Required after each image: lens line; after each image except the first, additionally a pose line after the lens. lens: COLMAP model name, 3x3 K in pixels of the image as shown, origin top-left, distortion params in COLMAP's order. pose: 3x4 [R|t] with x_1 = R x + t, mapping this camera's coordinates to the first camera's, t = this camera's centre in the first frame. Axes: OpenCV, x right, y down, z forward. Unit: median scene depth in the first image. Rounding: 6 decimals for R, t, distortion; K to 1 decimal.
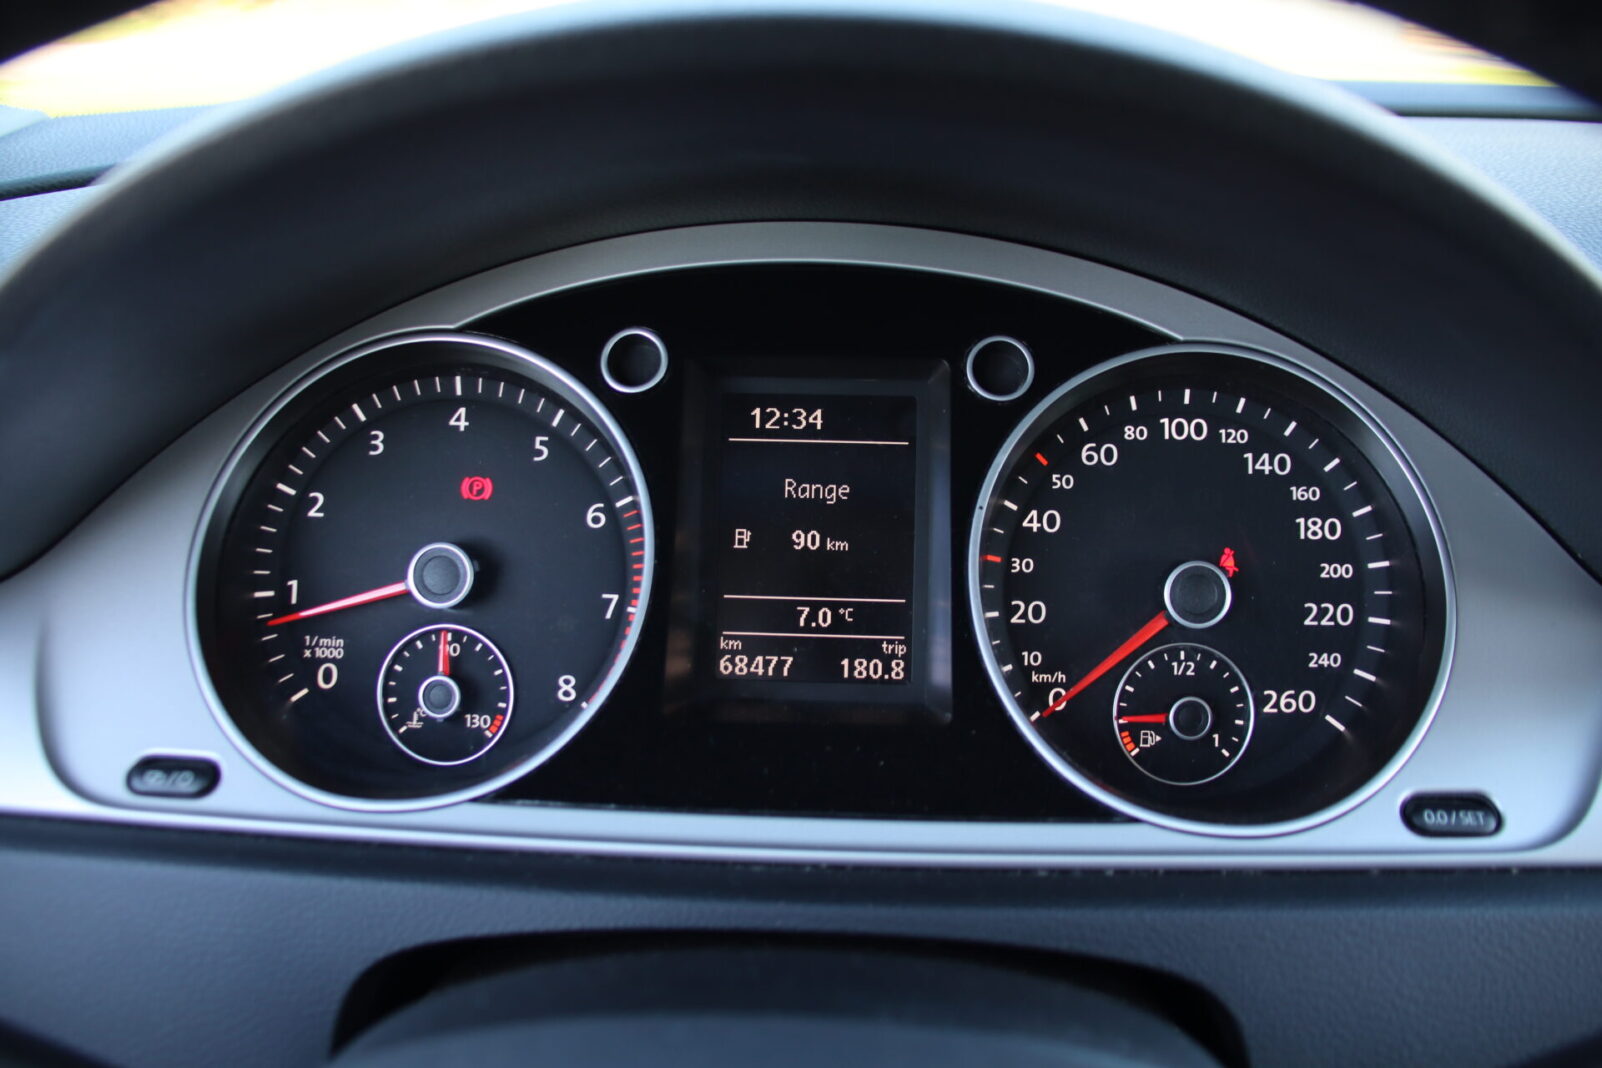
lens RADIAL K [[1365.6, 0, 793.8], [0, 1365.6, 530.1], [0, 0, 1]] dist [-0.109321, 0.021267]
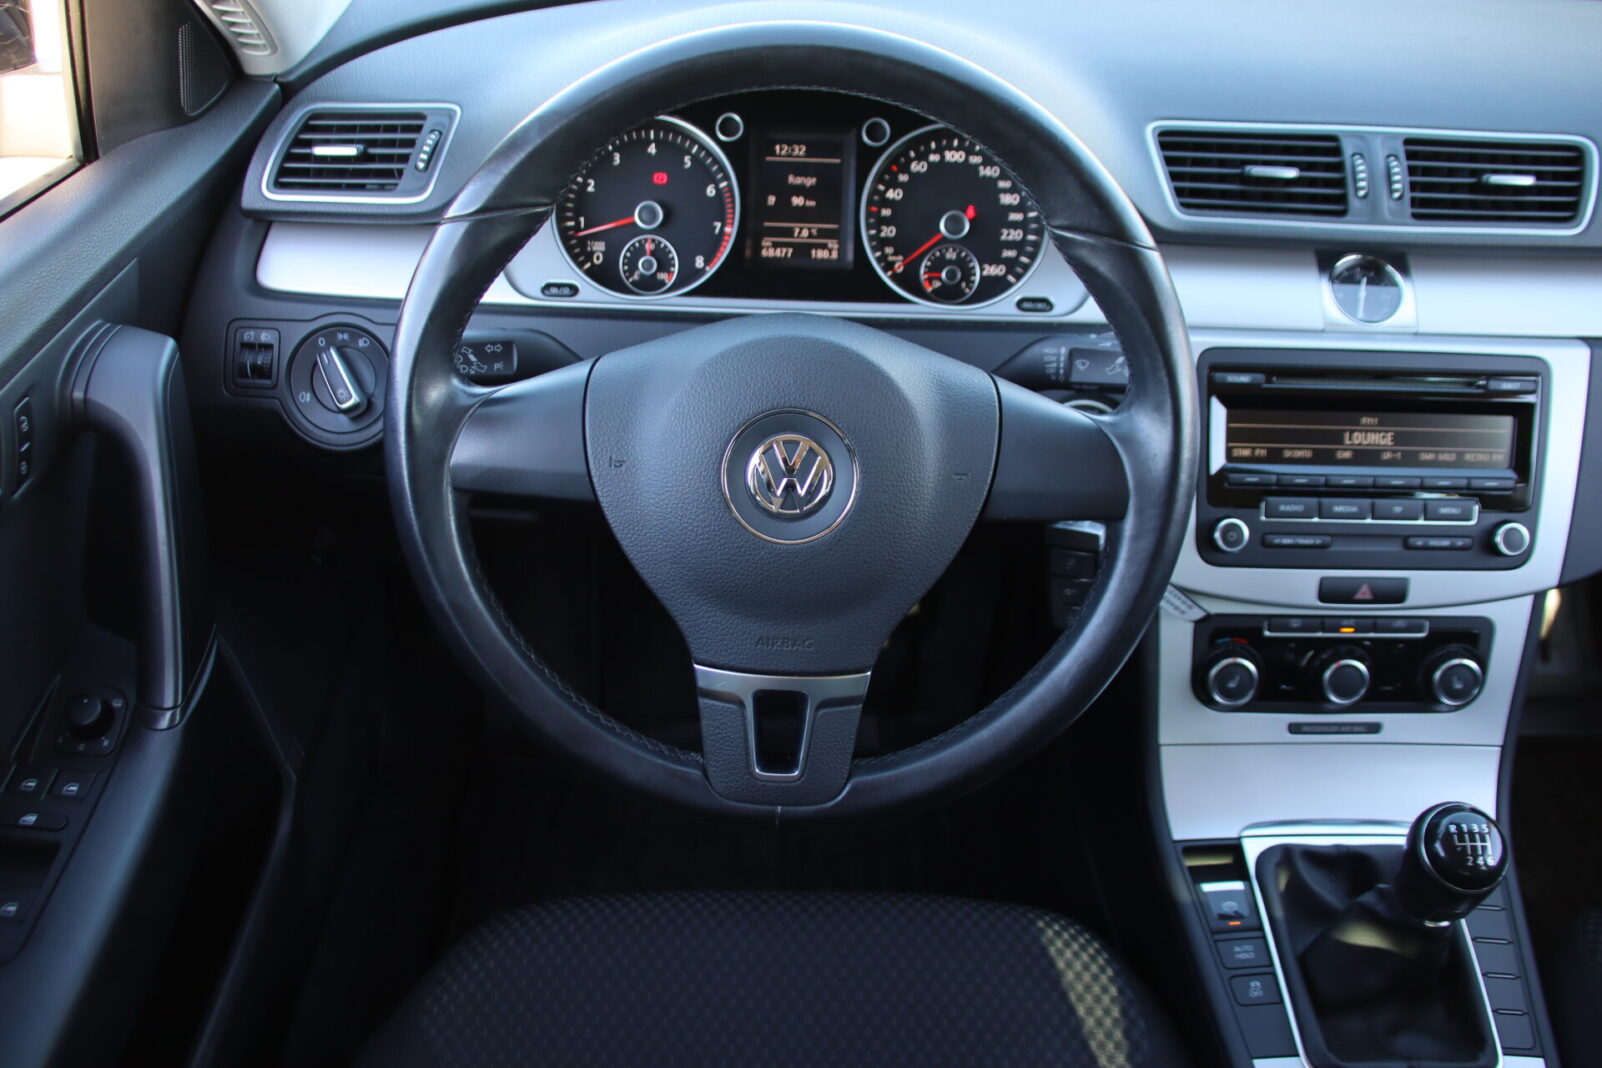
lens RADIAL K [[1365.6, 0, 800.6], [0, 1365.6, 531.7], [0, 0, 1]] dist [-0.109321, 0.021267]
pose [[0.999613, 0.001526, 0.027759, -0.052882], [-0.007885, 0.973052, 0.230451, 0.023668], [-0.026659, -0.230581, 0.972688, -1.507044]]
